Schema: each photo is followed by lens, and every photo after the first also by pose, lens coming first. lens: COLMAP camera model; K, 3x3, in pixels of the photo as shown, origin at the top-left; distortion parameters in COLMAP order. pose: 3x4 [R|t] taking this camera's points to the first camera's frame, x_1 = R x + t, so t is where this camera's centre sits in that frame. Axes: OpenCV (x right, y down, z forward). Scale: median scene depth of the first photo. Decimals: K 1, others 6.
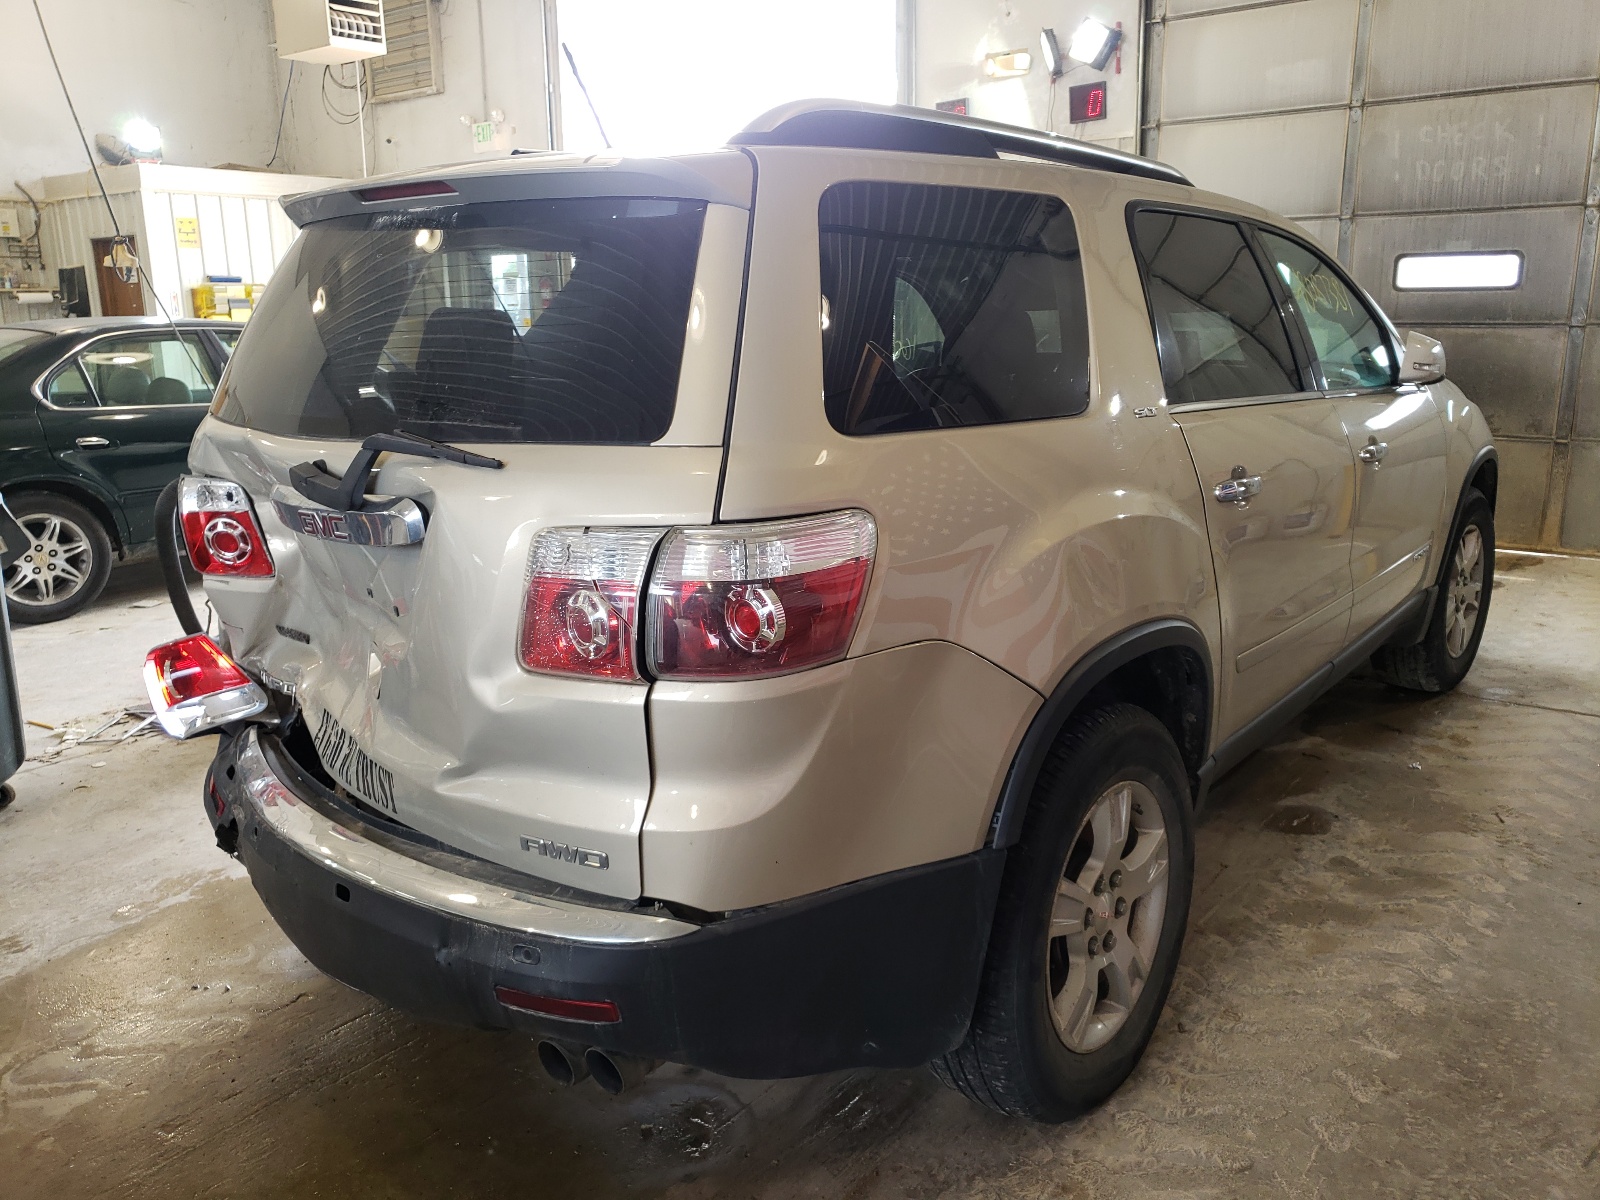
lens RADIAL K [[1275.4, 0, 800.0], [0, 1275.4, 600.0], [0, 0, 1]] dist [-0.006627, -0.000587]
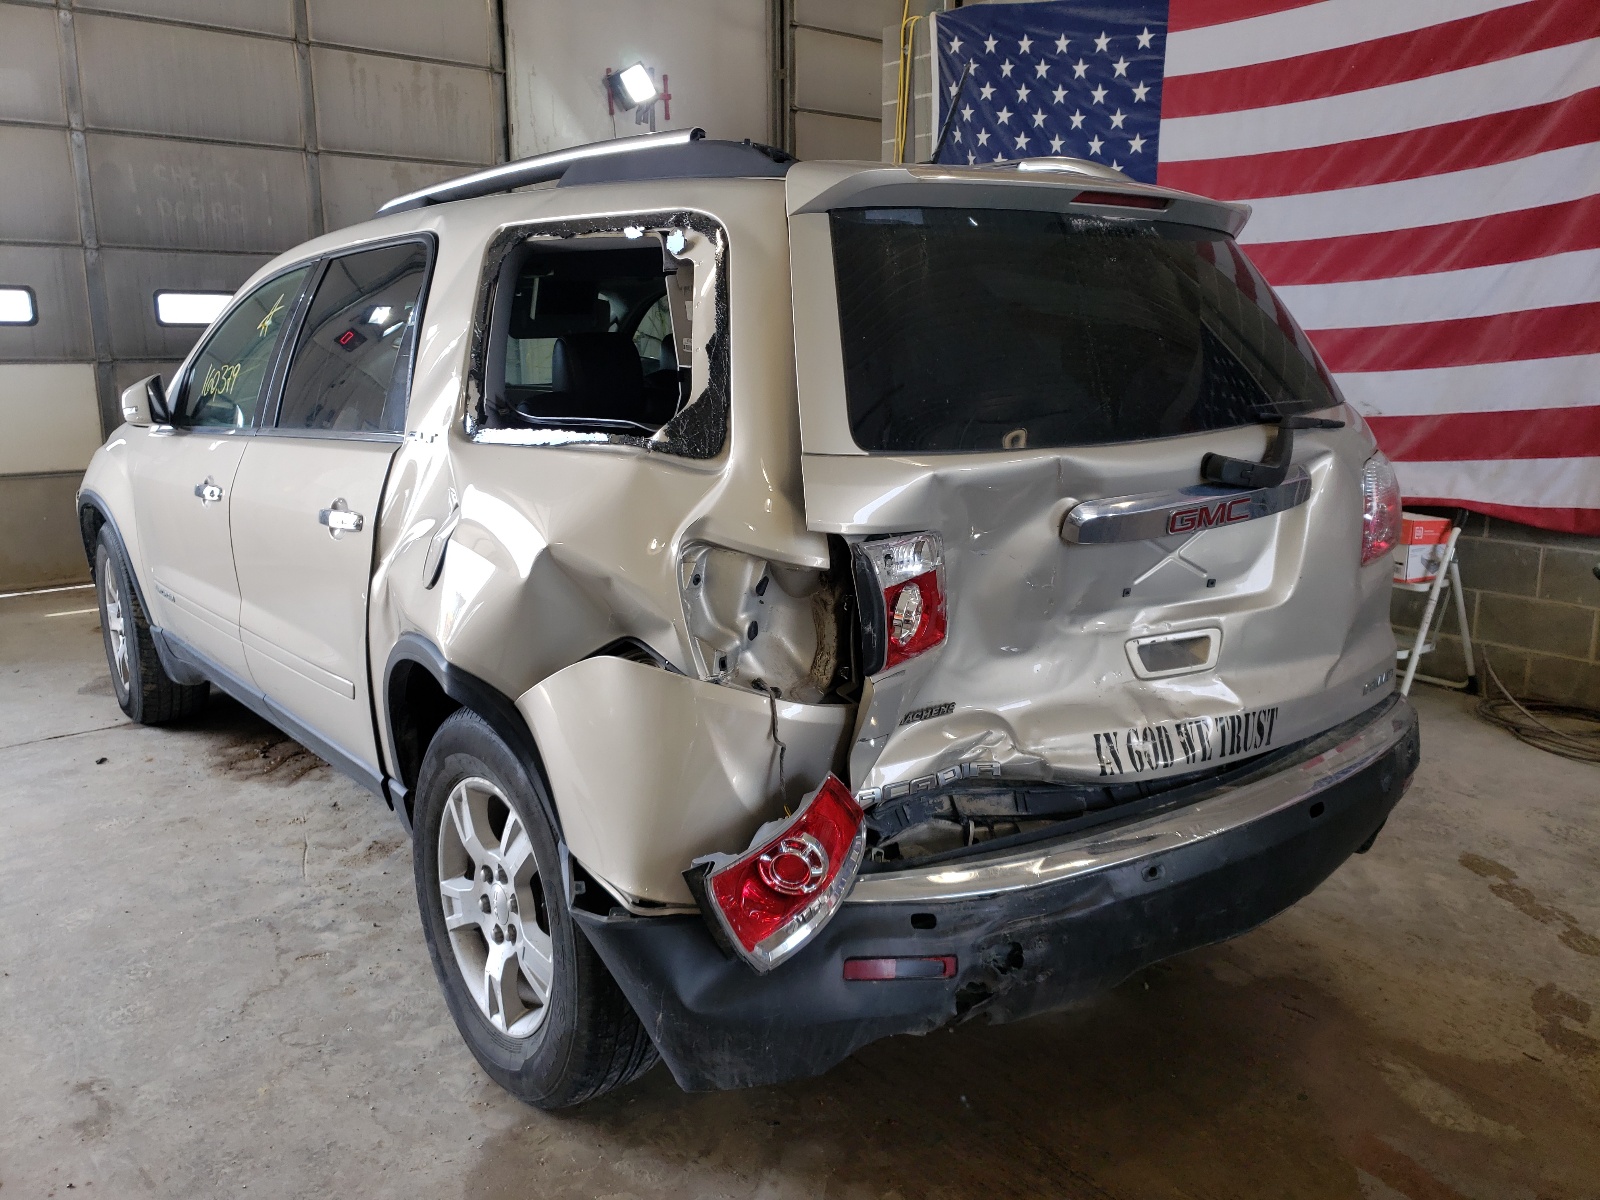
lens RADIAL K [[1207.3, 0, 800.0], [0, 1207.3, 600.0], [0, 0, 1]] dist [0.075697, 0.000943]
pose [[0.213599, -0.203850, 0.955416, -1.310027], [0.232577, 0.960479, 0.152933, -0.209215], [-0.948833, 0.189541, 0.252568, 0.988552]]
